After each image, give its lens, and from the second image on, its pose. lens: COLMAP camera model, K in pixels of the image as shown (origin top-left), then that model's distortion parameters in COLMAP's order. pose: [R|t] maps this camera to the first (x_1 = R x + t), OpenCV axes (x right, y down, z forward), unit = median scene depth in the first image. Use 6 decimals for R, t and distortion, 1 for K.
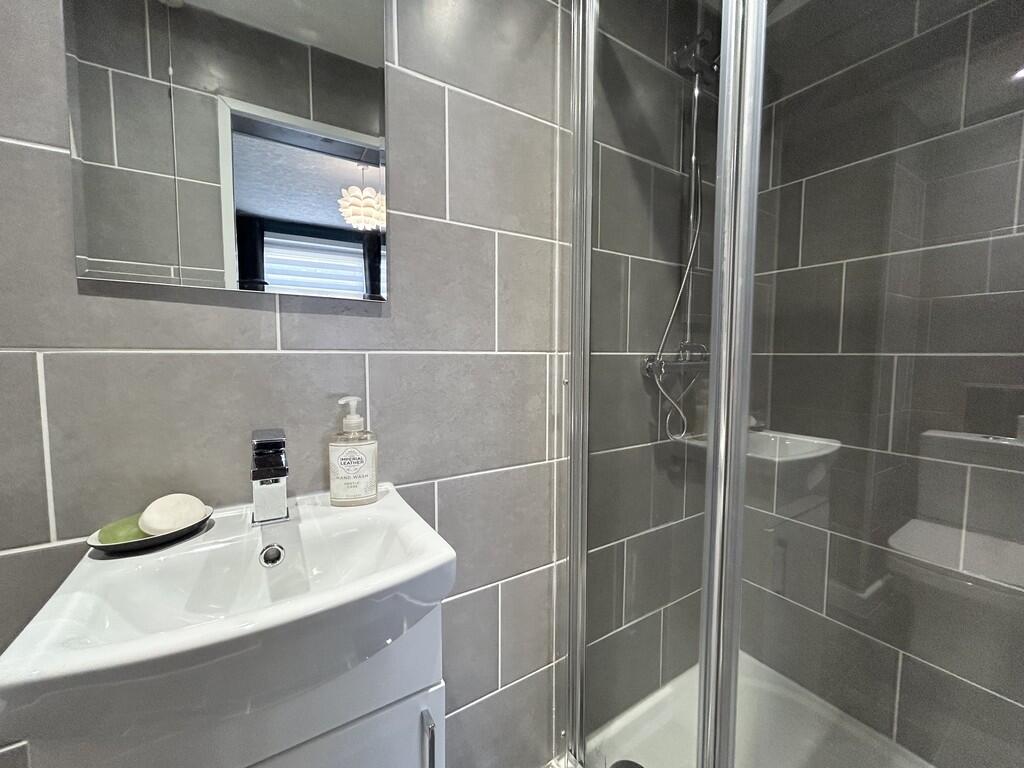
lens RADIAL K [[412.6, 0, 509.5], [0, 412.6, 384.2], [0, 0, 1]] dist [0.000684, 0.000258]
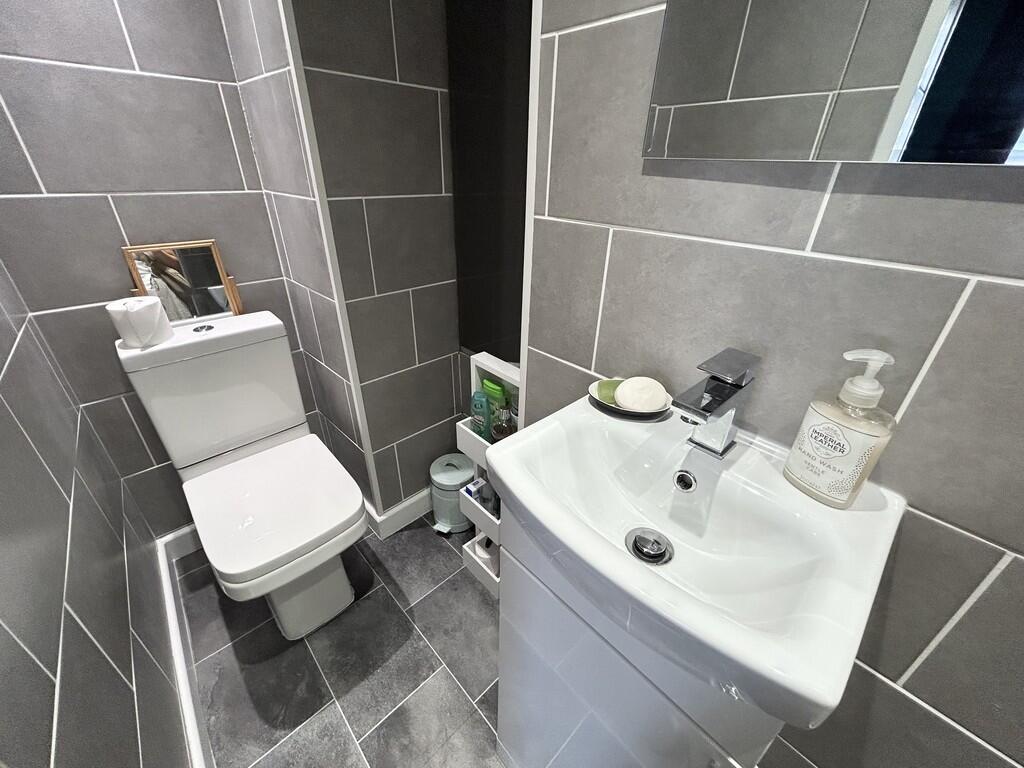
lens RADIAL K [[412.6, 0, 509.5], [0, 412.6, 384.2], [0, 0, 1]] dist [0.000684, 0.000258]
pose [[0.188188, 0.470784, -0.861944, 0.063532], [-0.085273, 0.882143, 0.463198, -0.178996], [0.978424, -0.013668, 0.206154, 0.384382]]
